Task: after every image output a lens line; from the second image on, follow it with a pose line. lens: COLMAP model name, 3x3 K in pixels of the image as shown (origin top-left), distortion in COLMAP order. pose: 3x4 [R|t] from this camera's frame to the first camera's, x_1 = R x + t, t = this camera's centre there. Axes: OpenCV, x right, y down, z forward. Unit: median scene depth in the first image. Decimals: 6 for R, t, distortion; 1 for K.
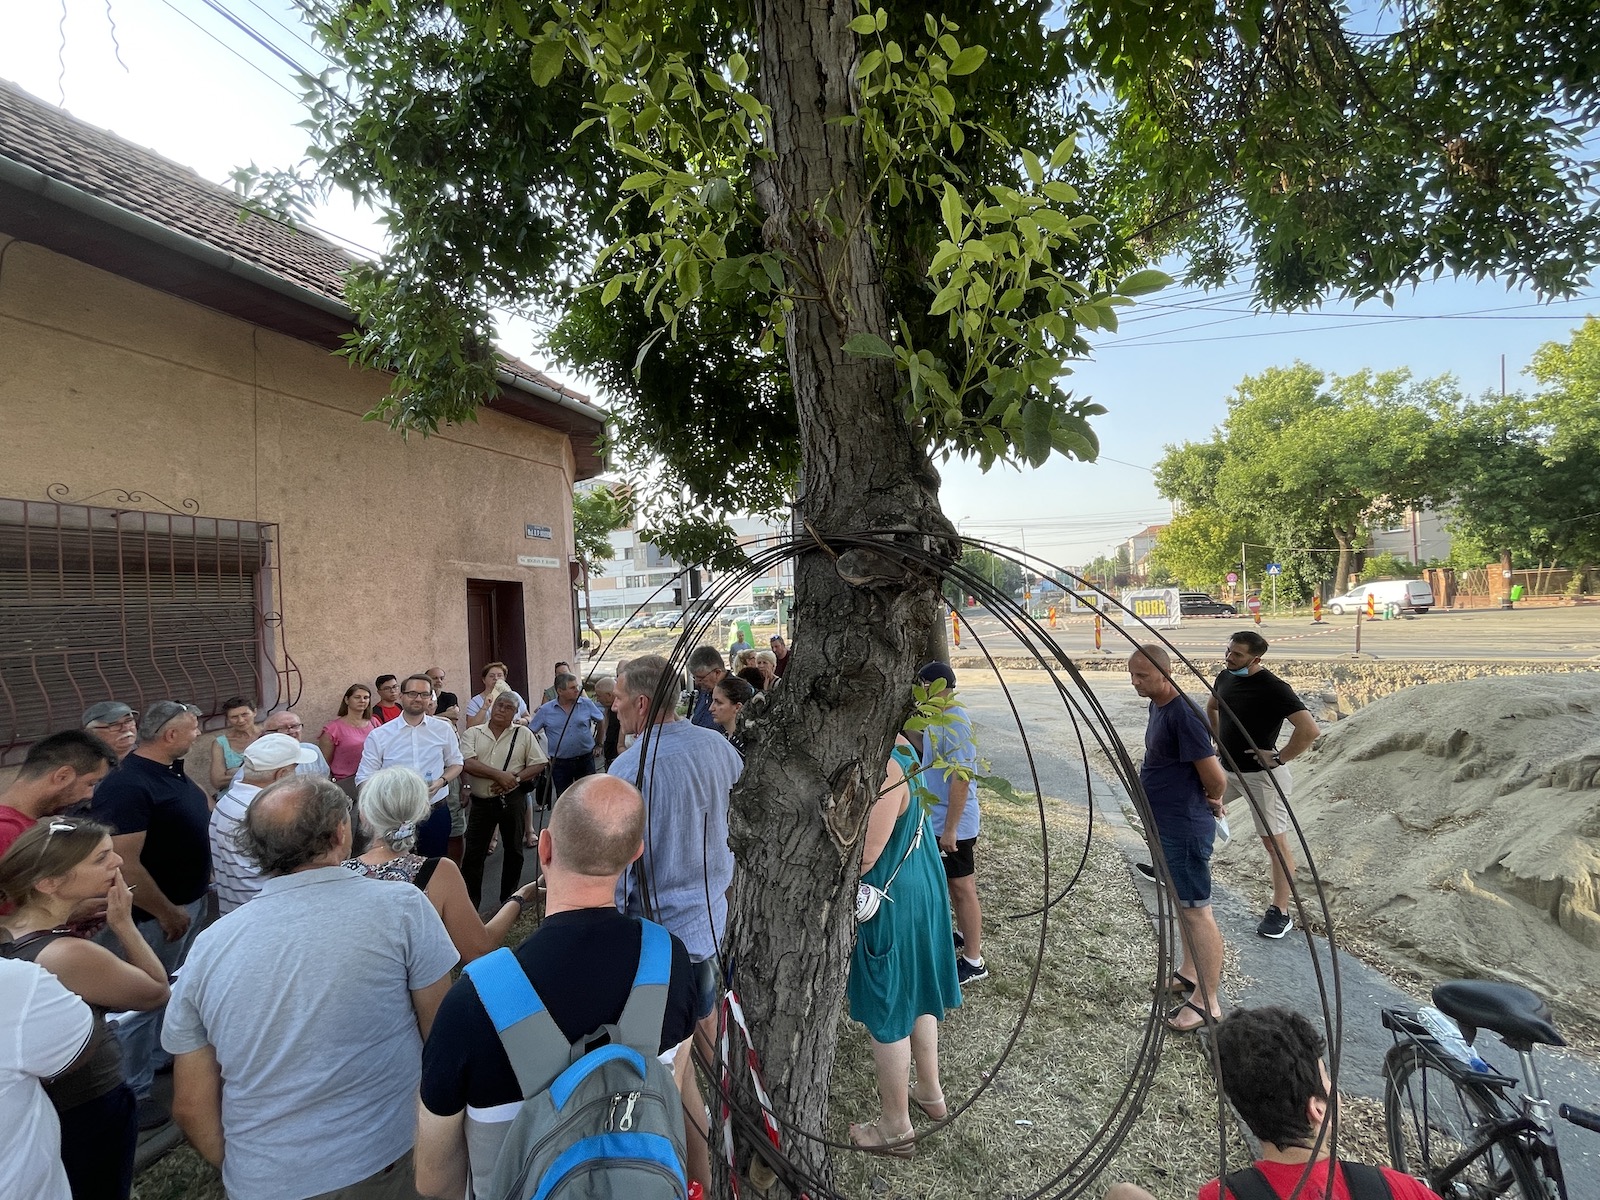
lens RADIAL K [[639.9, 0, 800.3], [0, 639.9, 605.0], [0, 0, 1]] dist [0.002690, 0.000430]
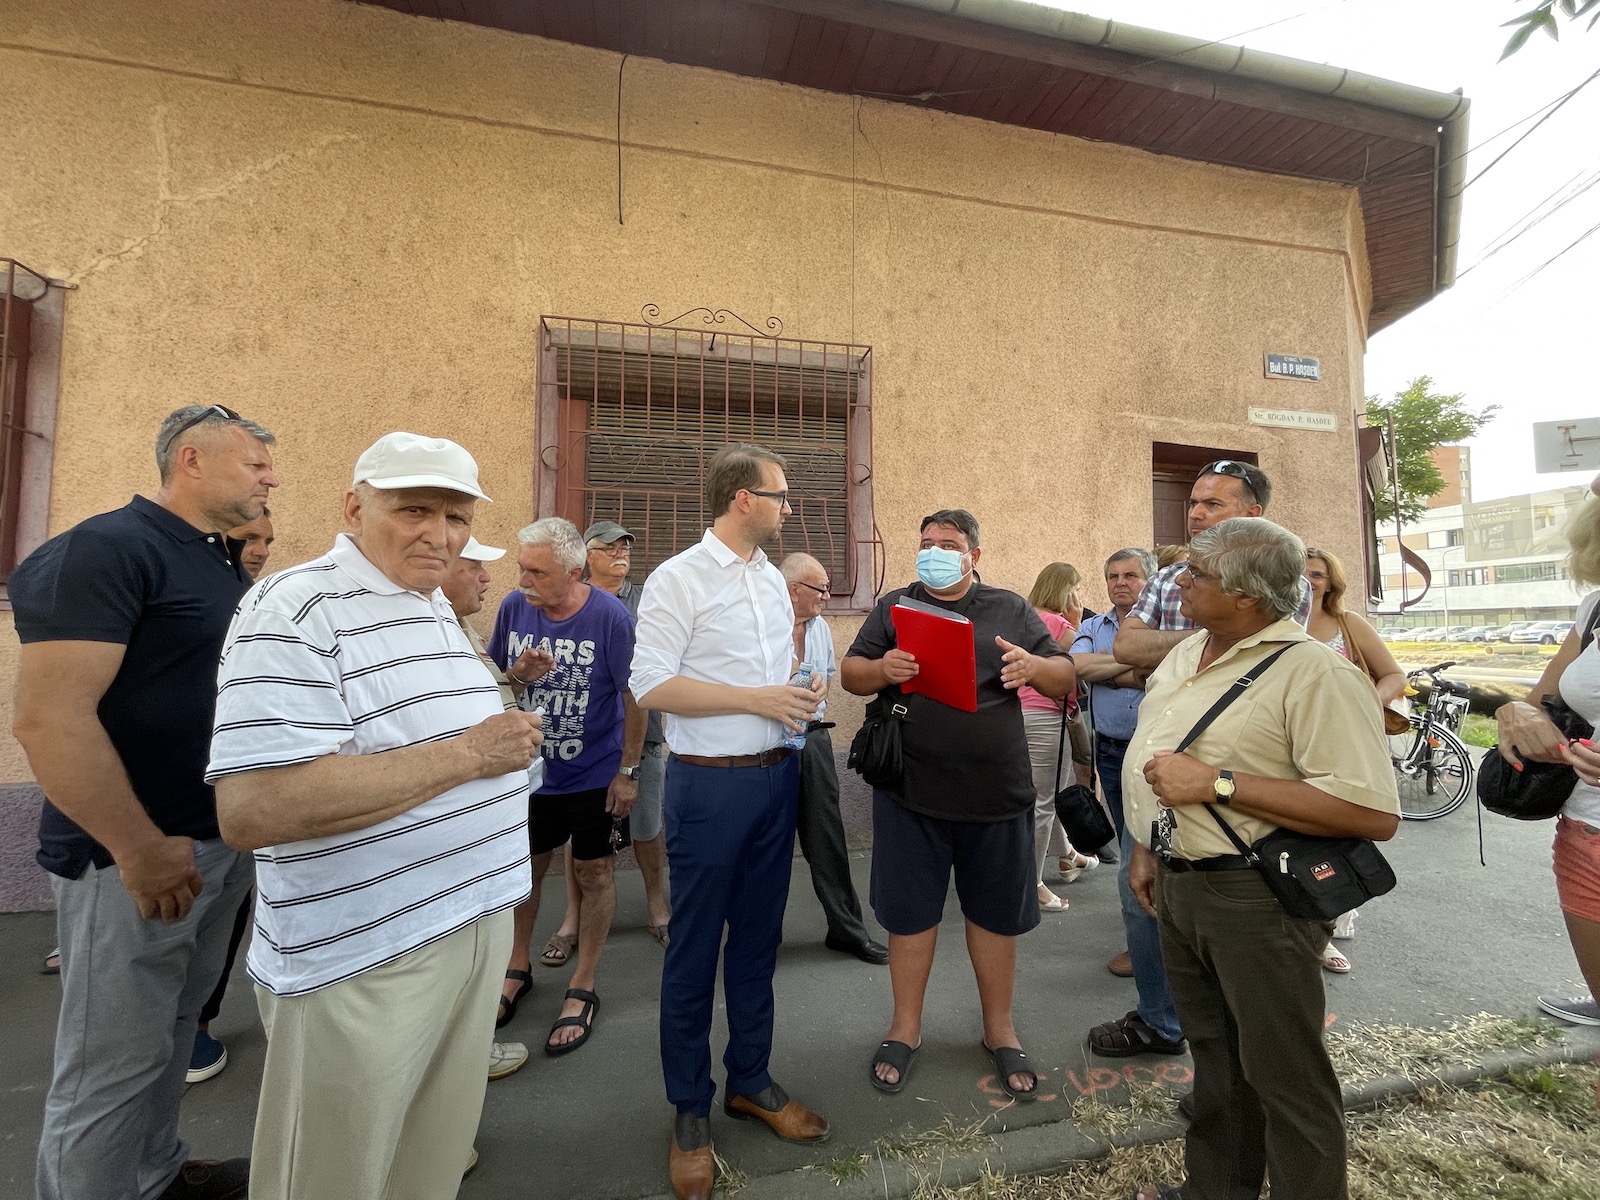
lens RADIAL K [[639.9, 0, 803.7], [0, 639.9, 607.5], [0, 0, 1]] dist [0.002690, 0.000430]
pose [[0.495792, 0.006035, -0.868420, -0.165989], [-0.012439, 0.999923, -0.000152, 0.134829], [0.868352, 0.010878, 0.495829, 0.444428]]
